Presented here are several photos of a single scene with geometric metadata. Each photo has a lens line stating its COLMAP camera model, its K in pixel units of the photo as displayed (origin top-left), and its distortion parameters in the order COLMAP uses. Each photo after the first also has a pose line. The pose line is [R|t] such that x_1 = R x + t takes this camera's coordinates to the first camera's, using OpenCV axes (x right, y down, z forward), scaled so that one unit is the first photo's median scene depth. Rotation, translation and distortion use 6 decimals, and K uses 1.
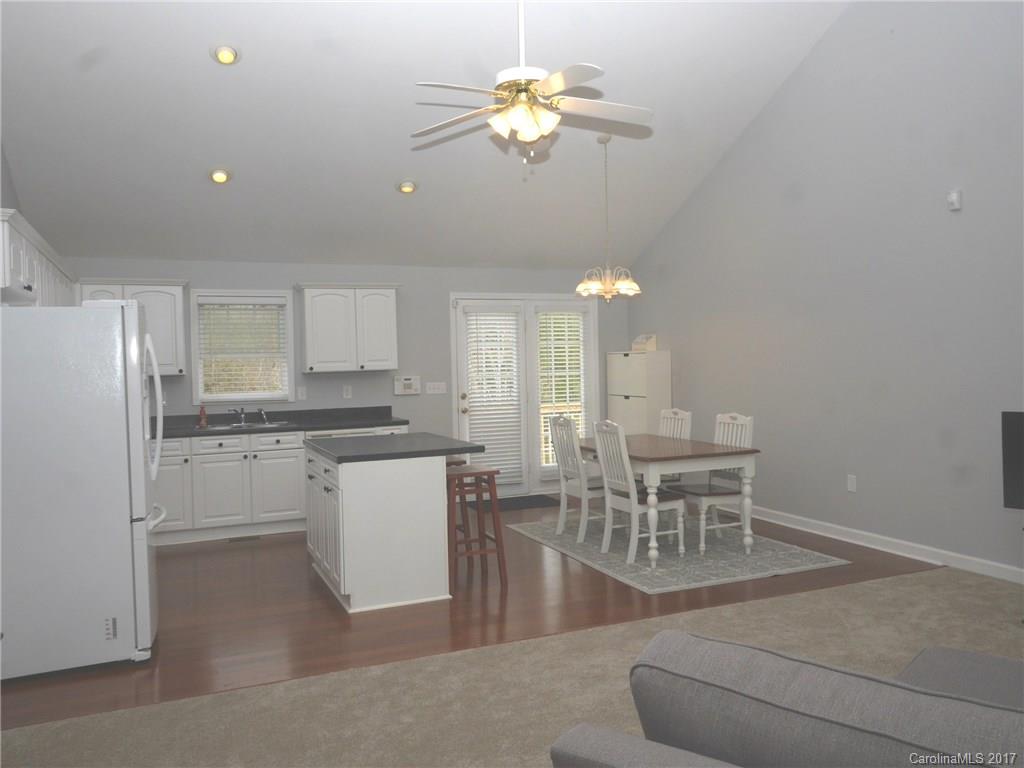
lens RADIAL K [[812.9, 0, 517.8], [0, 812.9, 378.3], [0, 0, 1]] dist [0.004775, 0.013303]
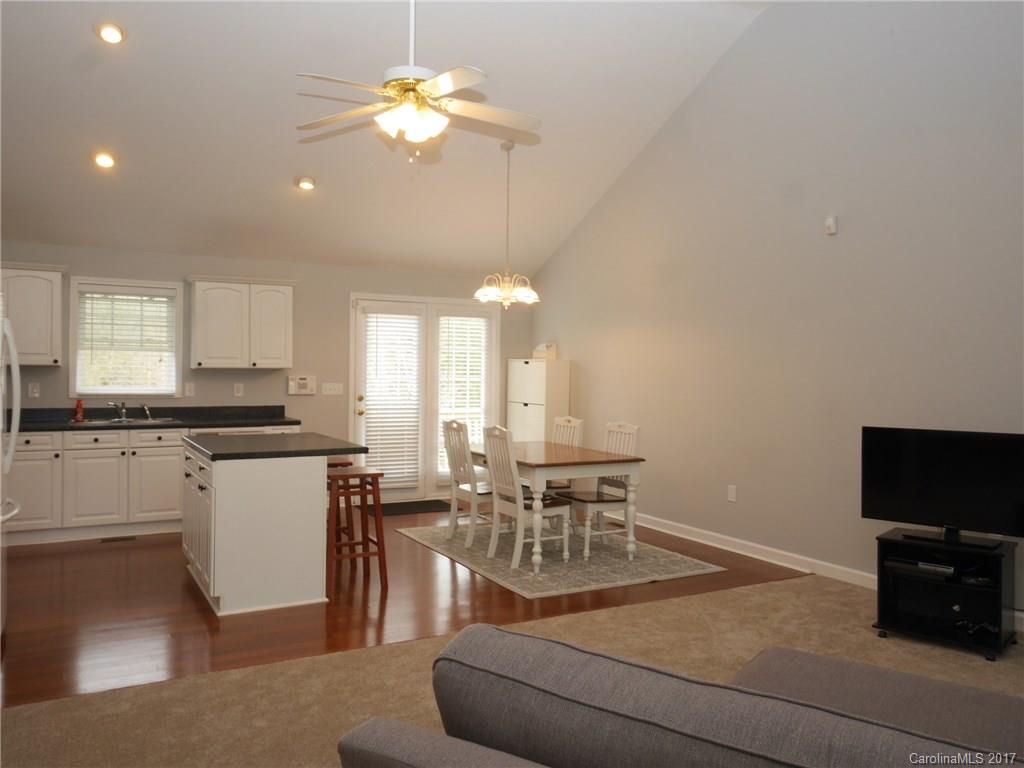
lens RADIAL K [[812.9, 0, 517.8], [0, 812.9, 378.3], [0, 0, 1]] dist [0.004775, 0.013303]
pose [[0.994375, 0.034412, 0.100167, 0.033489], [-0.033438, 0.999376, -0.011391, 0.004265], [-0.100497, 0.007977, 0.994905, -0.001466]]
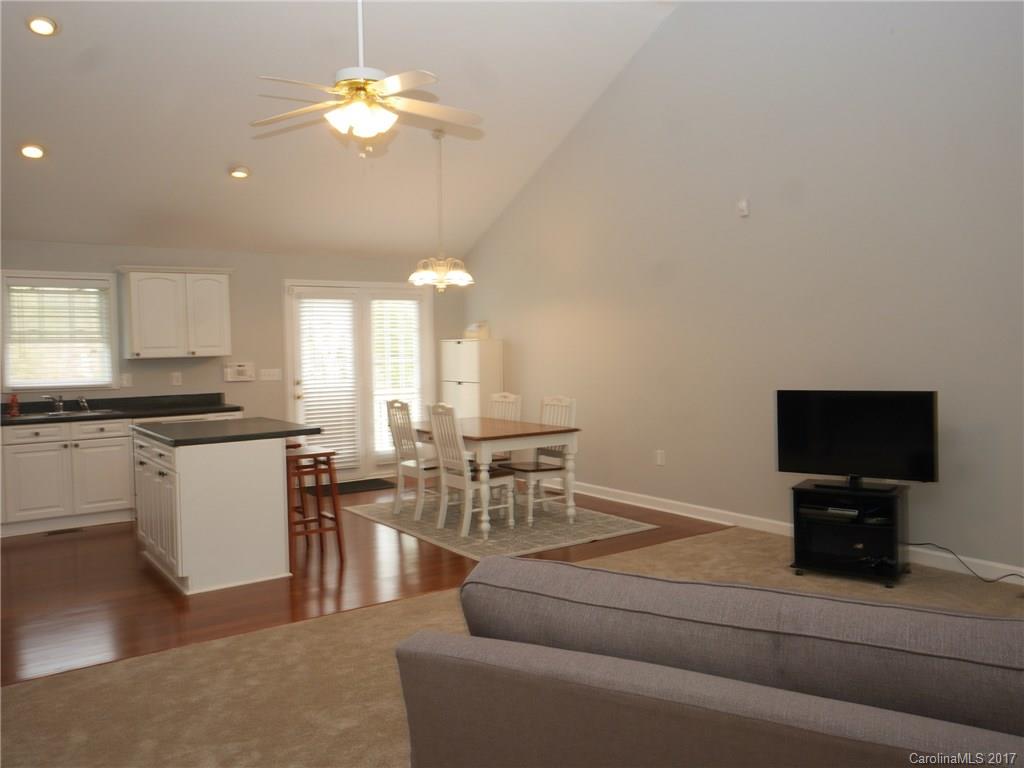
lens RADIAL K [[812.9, 0, 517.8], [0, 812.9, 378.3], [0, 0, 1]] dist [0.004775, 0.013303]
pose [[0.979632, -0.003806, 0.200766, -0.005795], [0.001379, 0.999924, 0.012224, 0.006826], [-0.200797, -0.011698, 0.979563, -0.056208]]
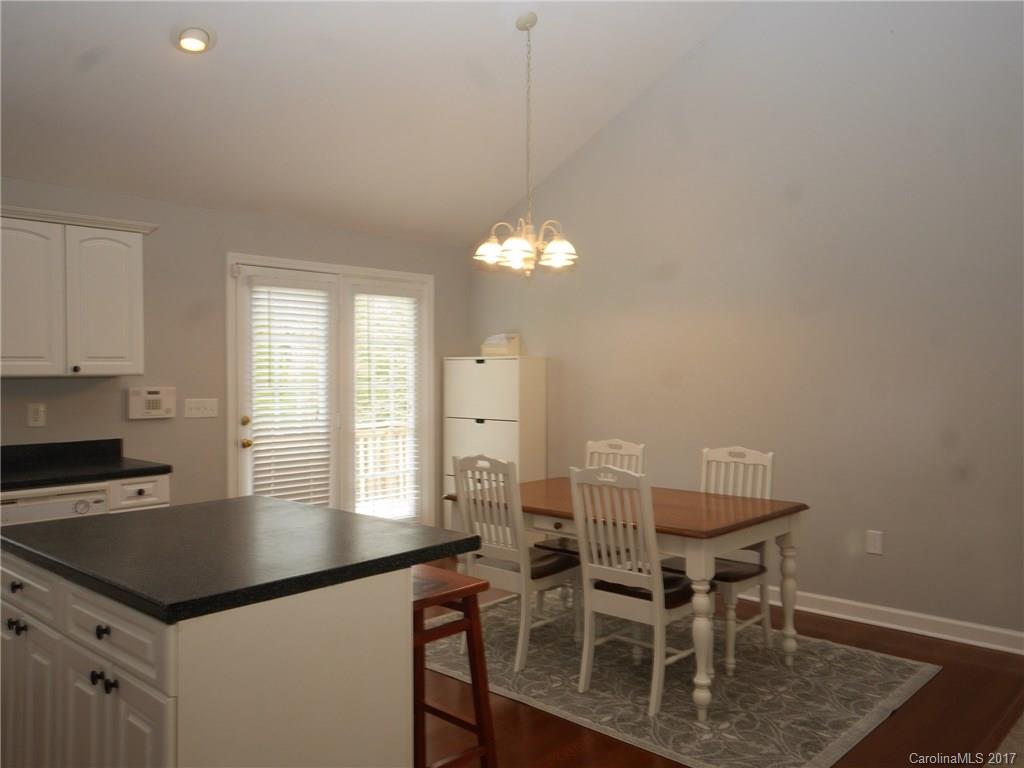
lens RADIAL K [[812.9, 0, 517.8], [0, 812.9, 378.3], [0, 0, 1]] dist [0.004775, 0.013303]
pose [[0.914073, 0.016433, 0.405218, -0.187803], [-0.007736, 0.999703, -0.023092, 0.003502], [-0.405477, 0.017973, 0.913929, 0.504274]]
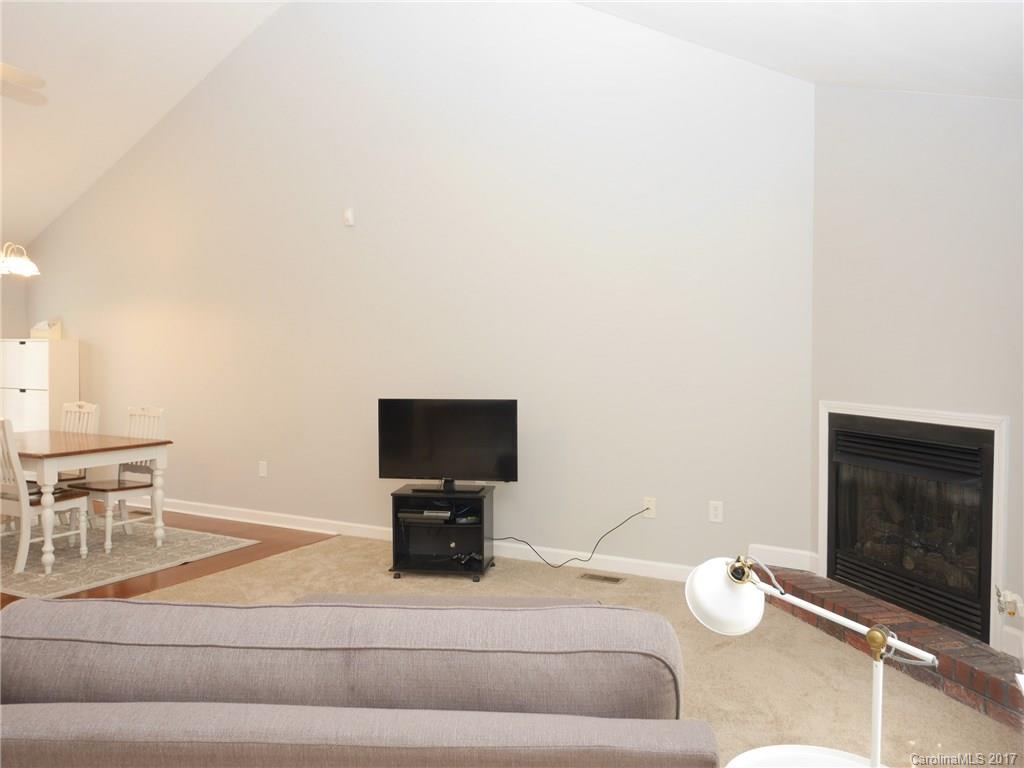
lens RADIAL K [[812.9, 0, 517.8], [0, 812.9, 378.3], [0, 0, 1]] dist [0.004775, 0.013303]
pose [[0.785275, 0.007212, 0.619105, 0.010612], [-0.009684, 0.999953, 0.000635, 0.006216], [-0.619071, -0.006494, 0.785308, -0.050942]]
